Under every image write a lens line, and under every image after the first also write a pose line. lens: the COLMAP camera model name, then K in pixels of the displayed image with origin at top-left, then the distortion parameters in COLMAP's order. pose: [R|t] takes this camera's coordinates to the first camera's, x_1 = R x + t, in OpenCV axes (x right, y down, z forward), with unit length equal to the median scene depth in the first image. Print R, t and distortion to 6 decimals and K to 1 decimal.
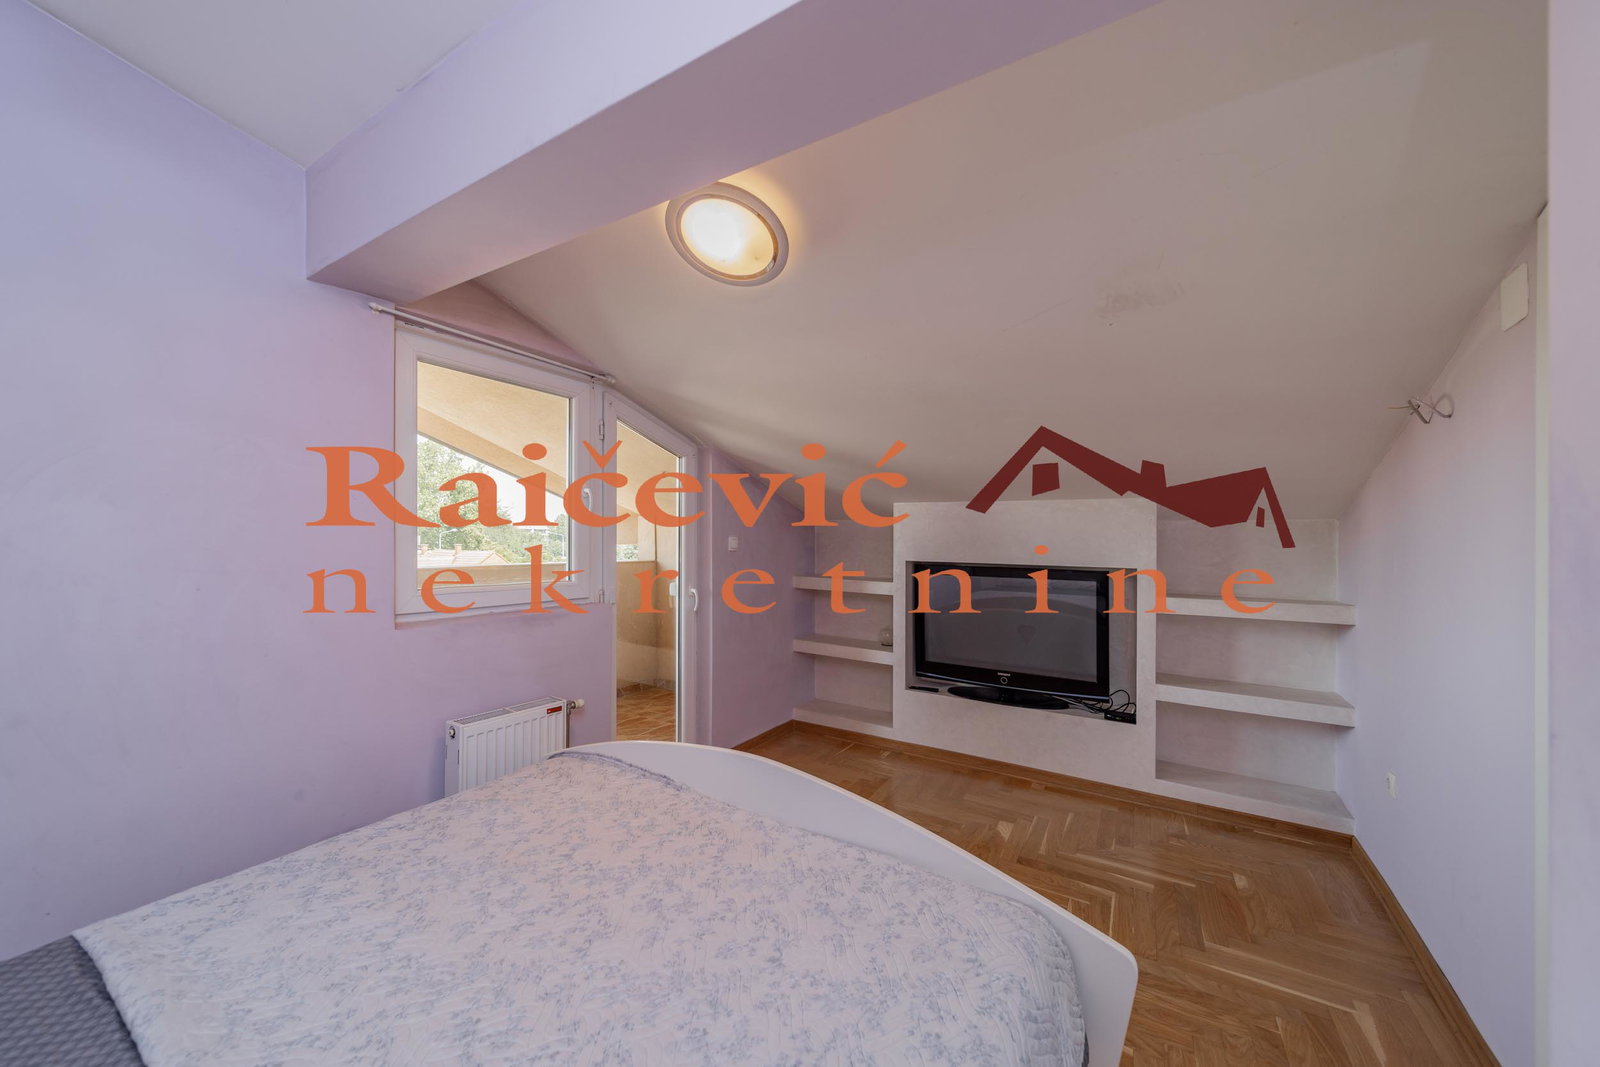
lens RADIAL K [[558.7, 0, 796.8], [0, 558.7, 522.1], [0, 0, 1]] dist [-0.000265, -0.000056]
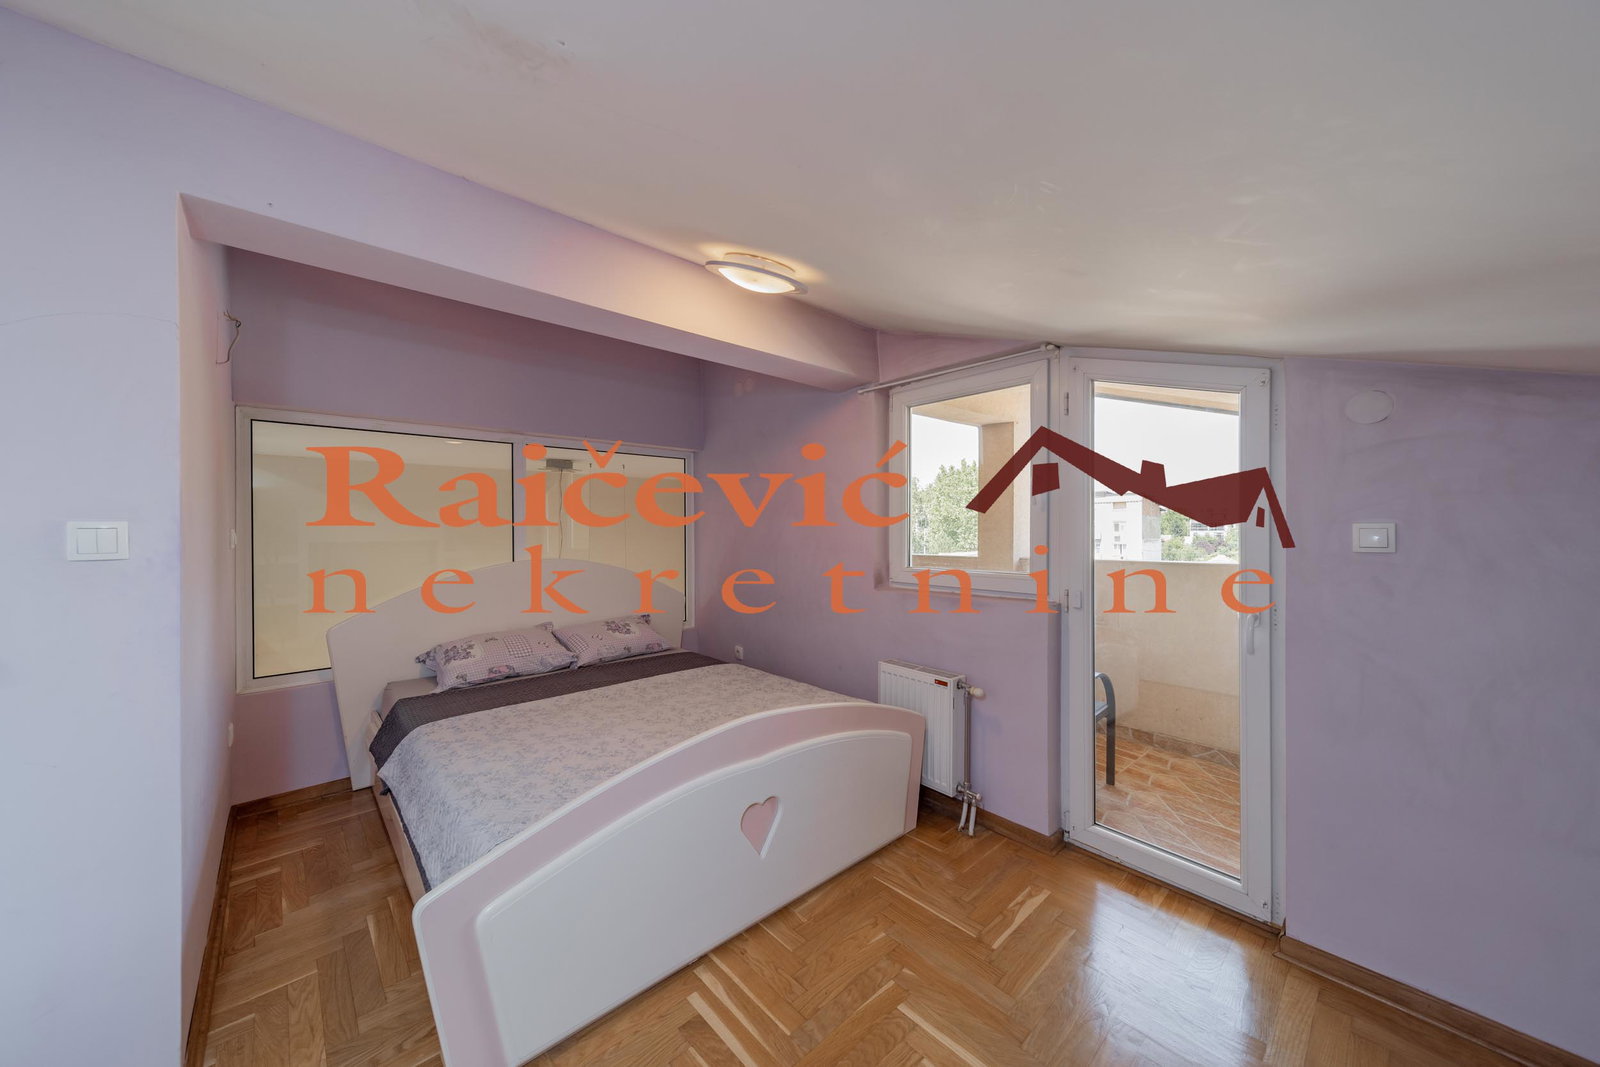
lens RADIAL K [[563.7, 0, 797.0], [0, 563.7, 540.5], [0, 0, 1]] dist [0.000017, 0.000101]
pose [[-0.281127, 0.004241, -0.959661, 0.992600], [0.034696, 0.999381, -0.005747, 0.059772], [0.959043, -0.034912, -0.281101, 1.407034]]
